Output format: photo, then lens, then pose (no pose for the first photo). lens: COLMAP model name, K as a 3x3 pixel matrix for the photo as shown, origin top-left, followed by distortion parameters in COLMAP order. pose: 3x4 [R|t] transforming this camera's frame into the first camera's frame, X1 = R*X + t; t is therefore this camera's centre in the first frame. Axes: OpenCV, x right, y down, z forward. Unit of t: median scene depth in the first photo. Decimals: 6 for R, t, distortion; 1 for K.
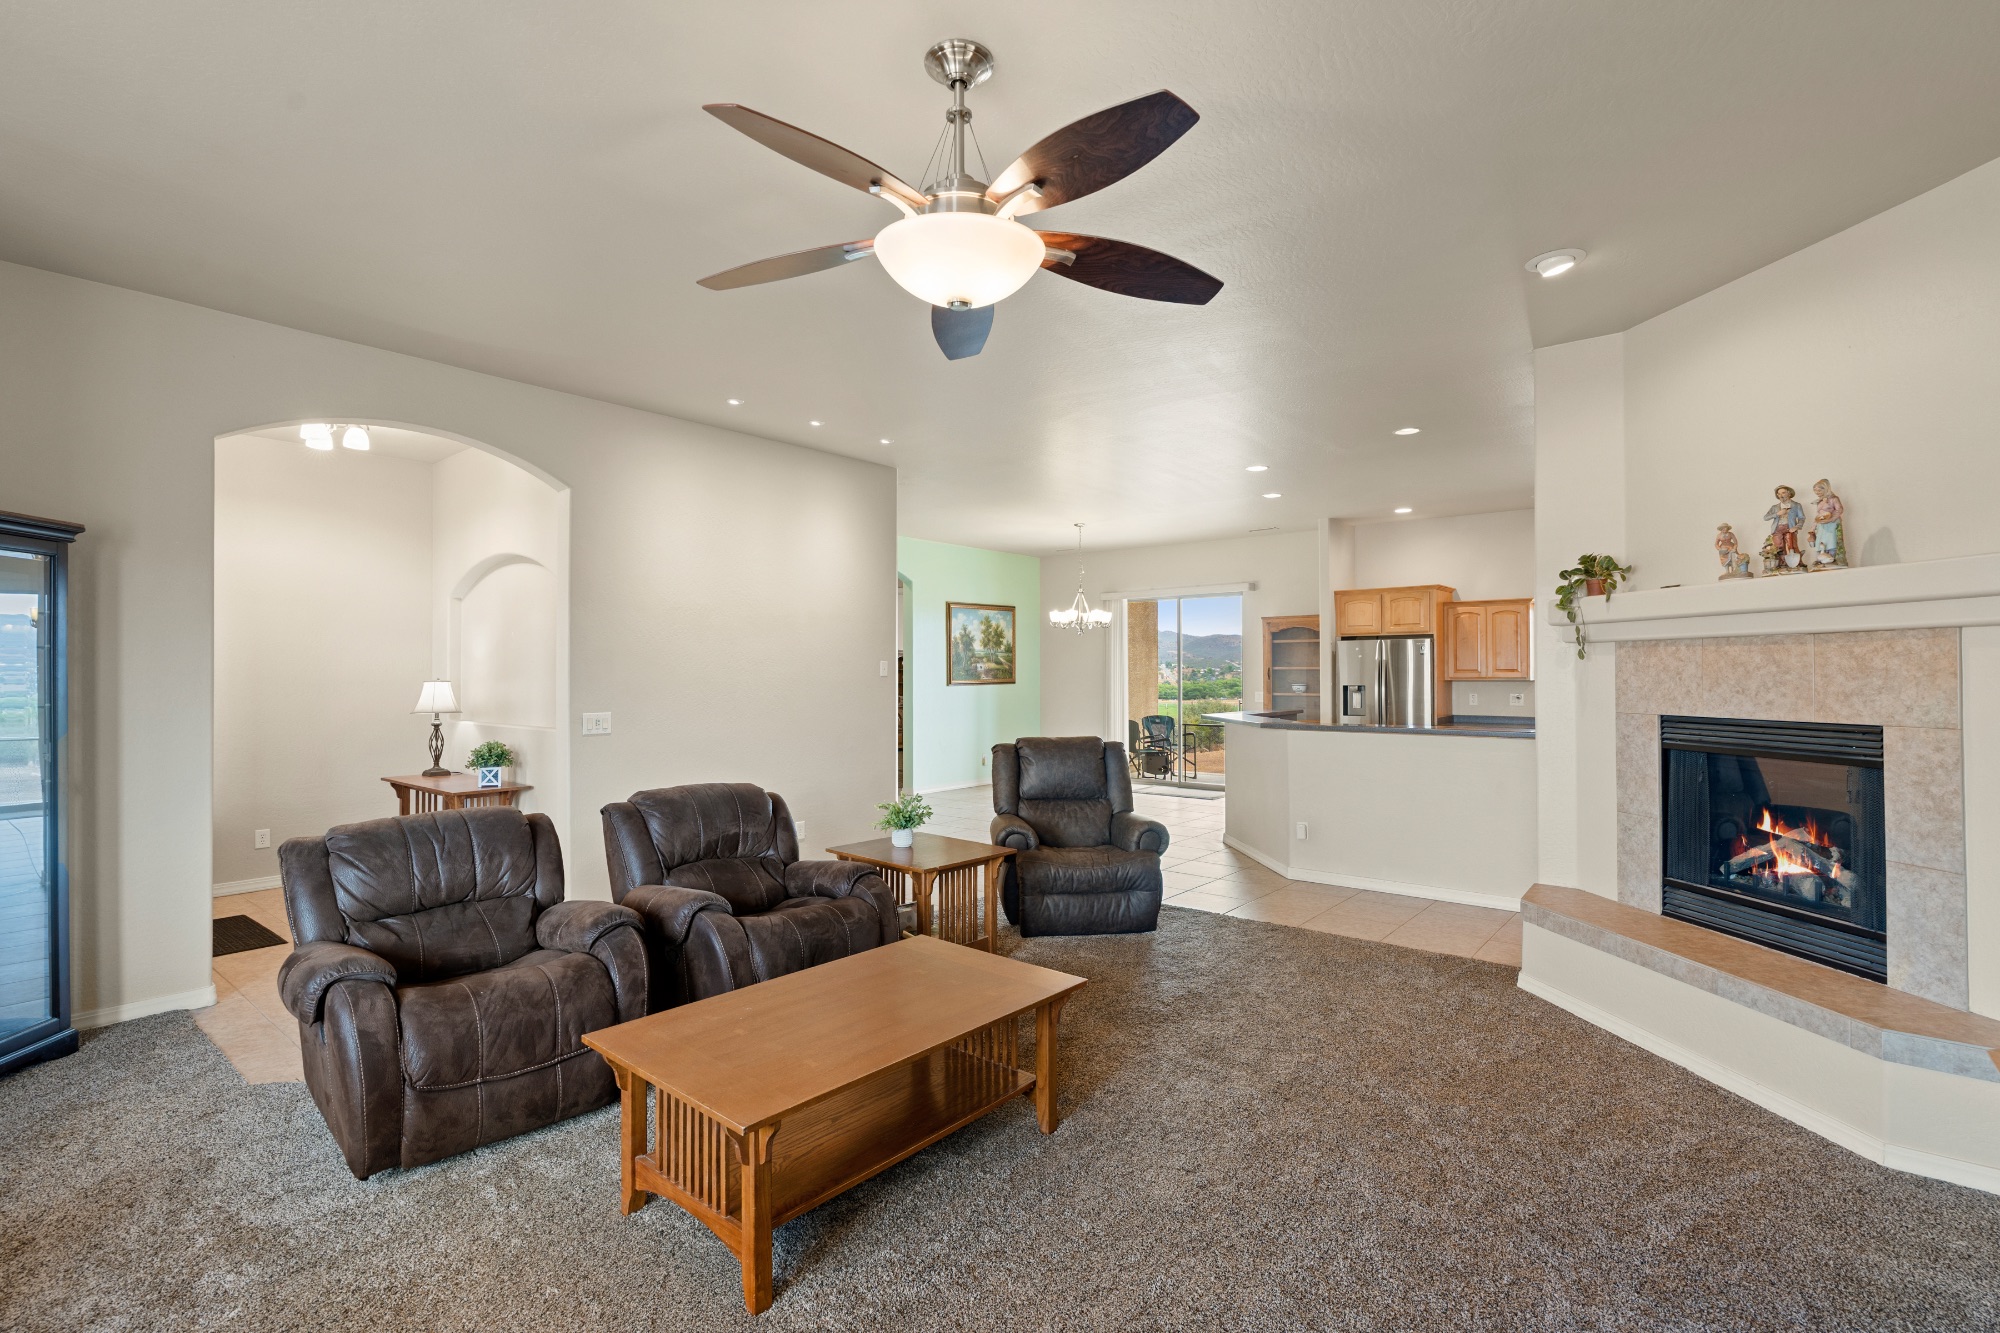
lens RADIAL K [[905.8, 0, 1002.1], [0, 905.8, 668.5], [0, 0, 1]] dist [-0.005196, 0.003111]
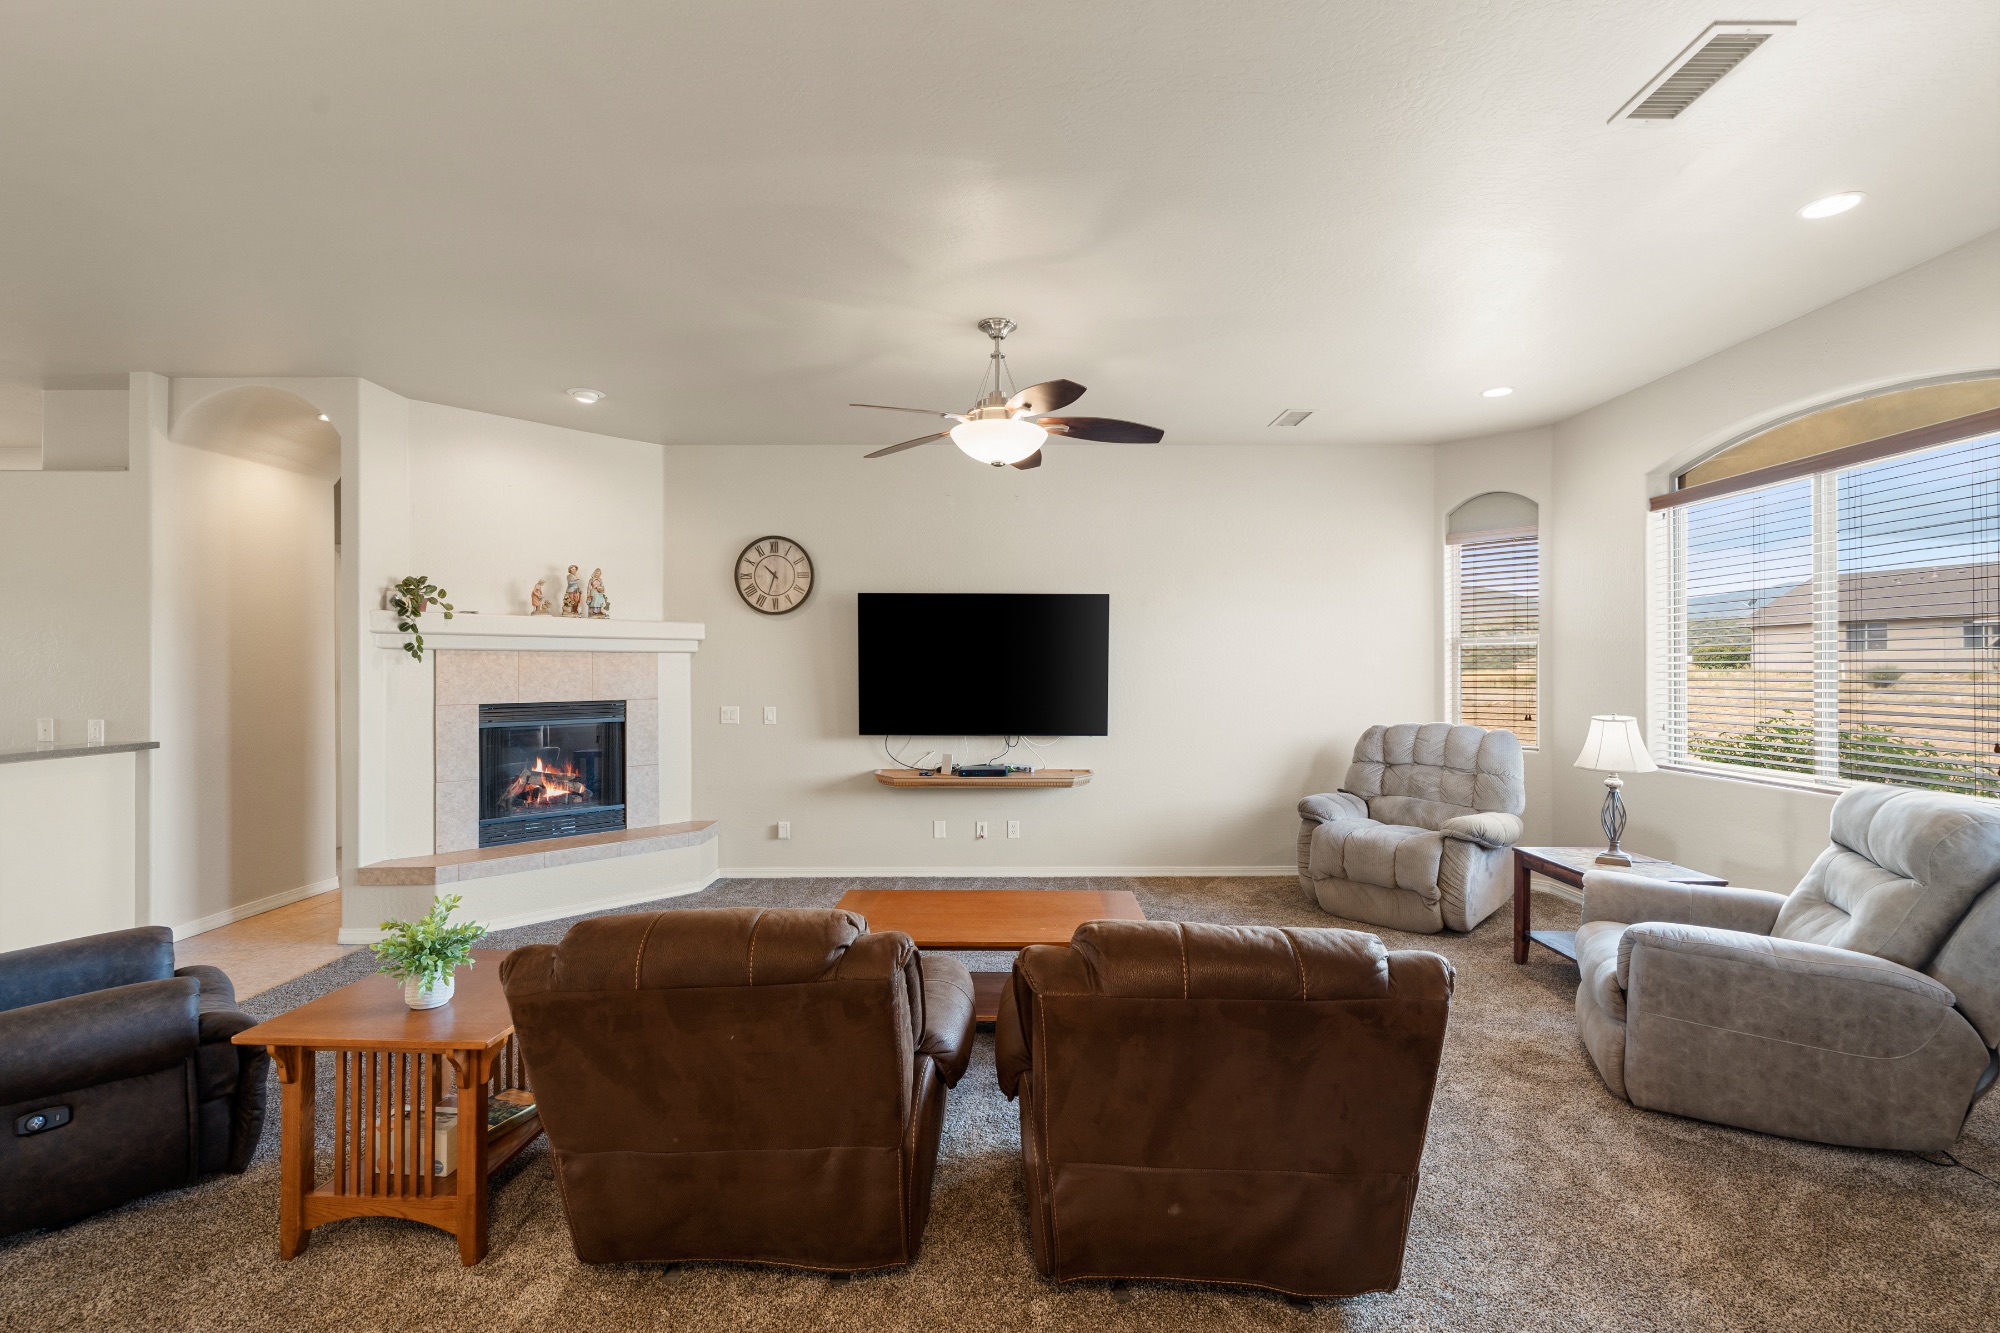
lens RADIAL K [[905.8, 0, 1003.6], [0, 905.8, 666.3], [0, 0, 1]] dist [-0.005196, 0.003111]
pose [[-0.626289, 0.010408, 0.779521, -0.294730], [0.001880, 0.999928, -0.011841, 0.003676], [-0.779589, -0.005950, -0.626264, 0.424743]]
